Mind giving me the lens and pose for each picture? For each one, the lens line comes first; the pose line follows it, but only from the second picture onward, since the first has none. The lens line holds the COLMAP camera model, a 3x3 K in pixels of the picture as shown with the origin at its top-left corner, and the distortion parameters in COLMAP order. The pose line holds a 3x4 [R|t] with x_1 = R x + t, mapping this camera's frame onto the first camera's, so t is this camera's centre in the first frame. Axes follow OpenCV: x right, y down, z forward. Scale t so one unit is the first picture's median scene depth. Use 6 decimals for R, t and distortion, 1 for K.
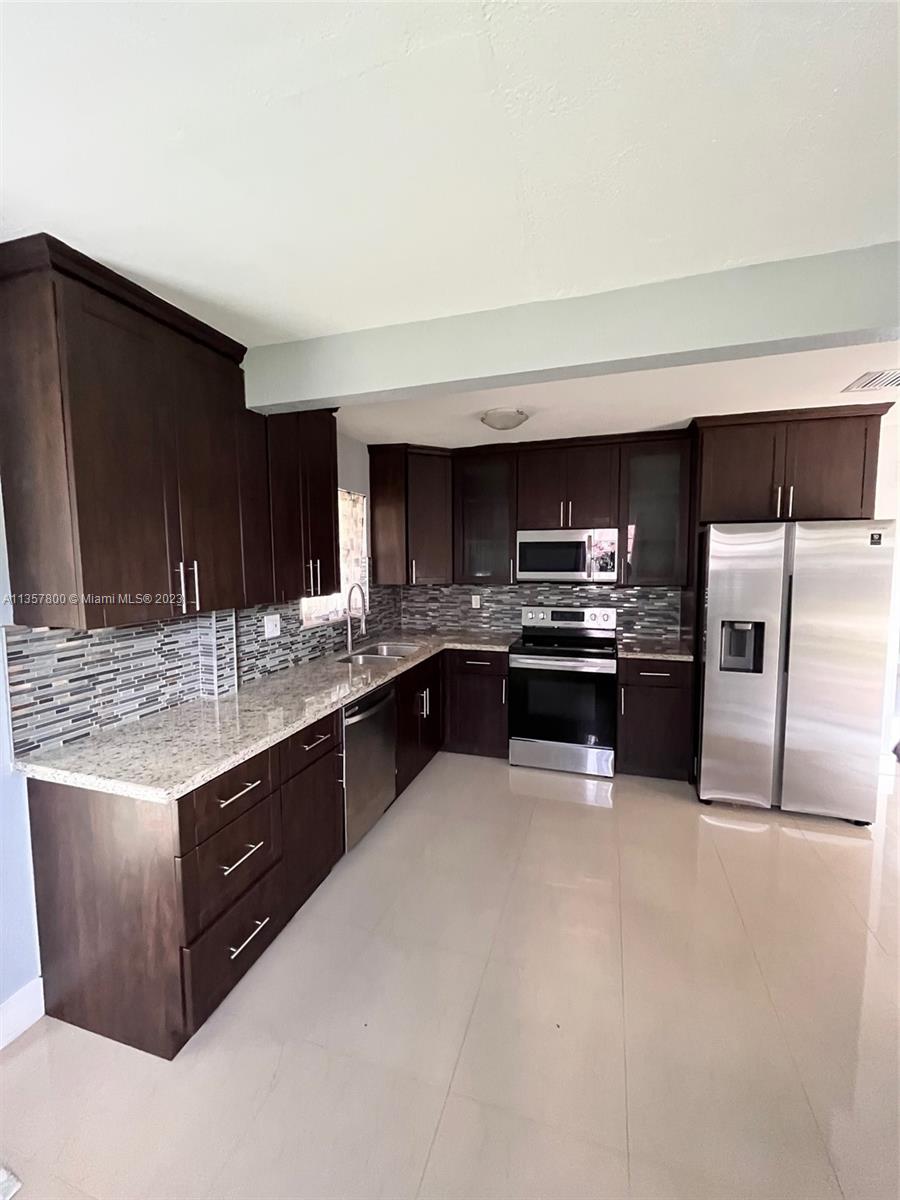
lens RADIAL K [[482.8, 0, 452.5], [0, 482.8, 601.8], [0, 0, 1]] dist [0.000135, 0.000079]
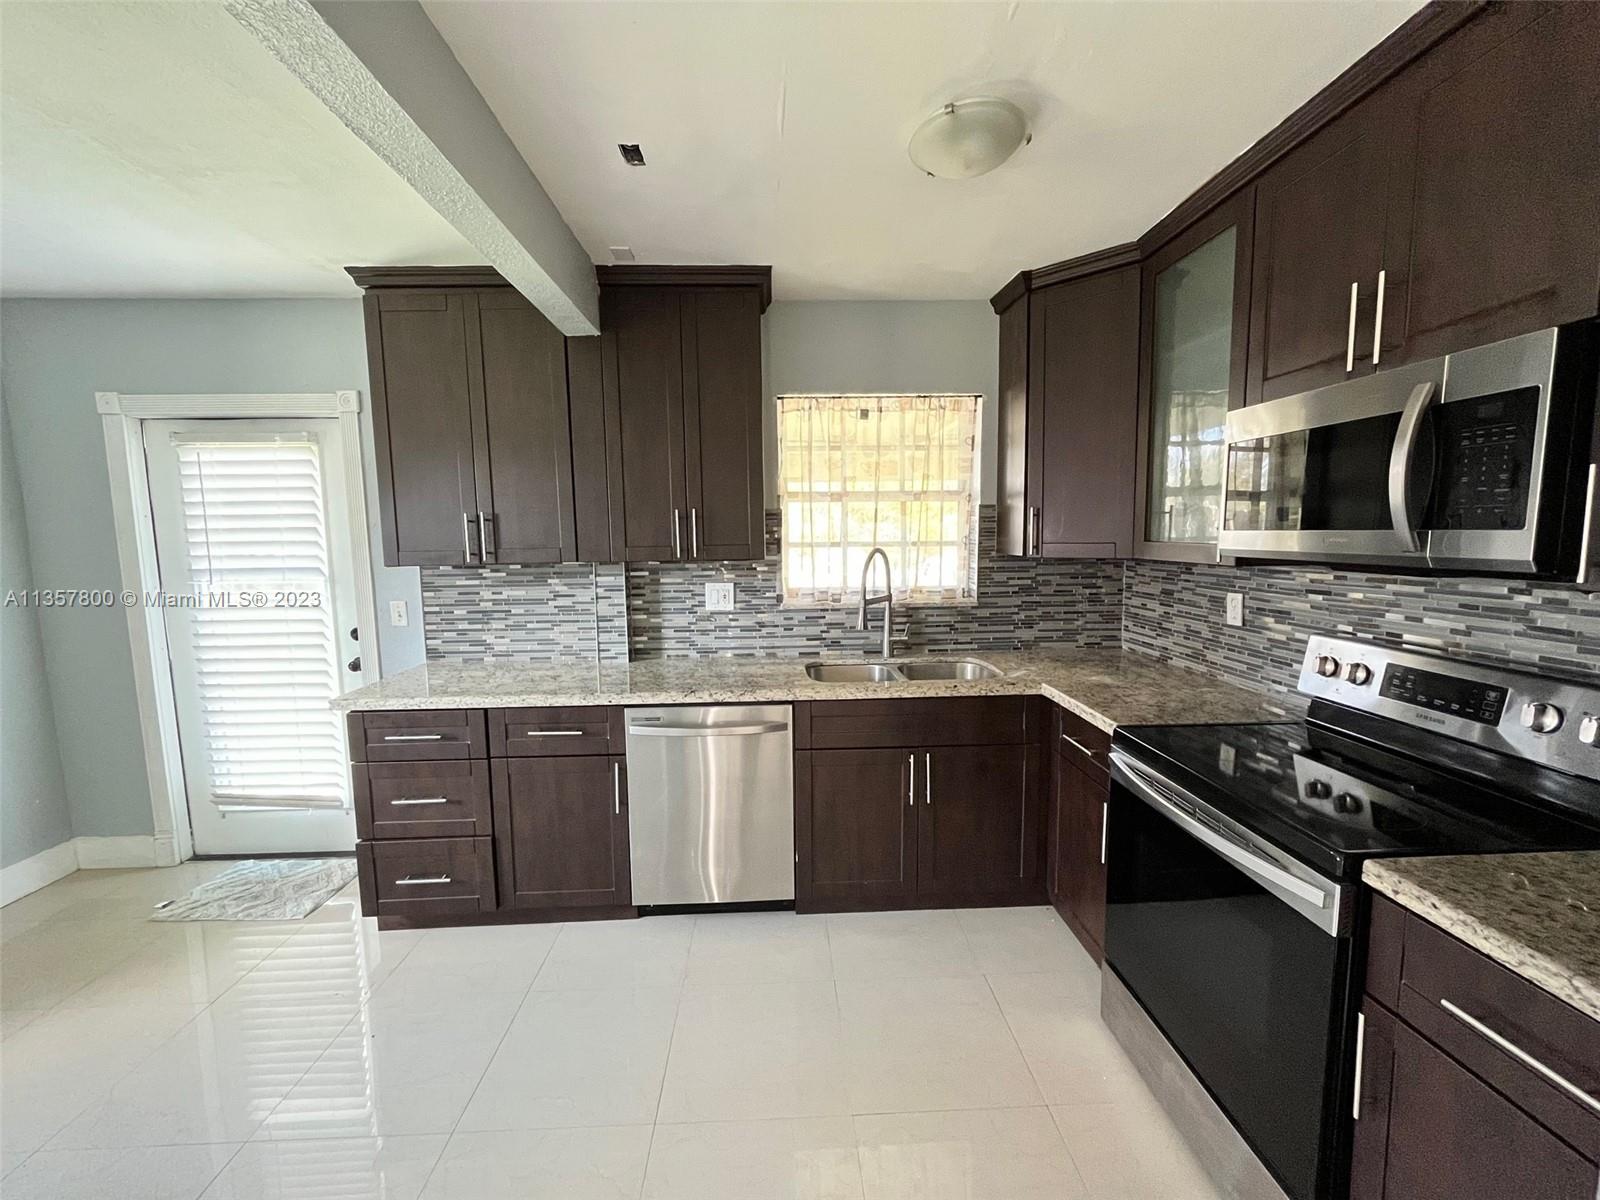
lens RADIAL K [[643.7, 0, 801.4], [0, 643.7, 594.7], [0, 0, 1]] dist [0.000135, 0.000079]
pose [[0.340712, 0.092206, -0.935635, 0.593507], [-0.071787, 0.994825, 0.071898, -0.034369], [0.937423, 0.042670, 0.345568, 0.702697]]
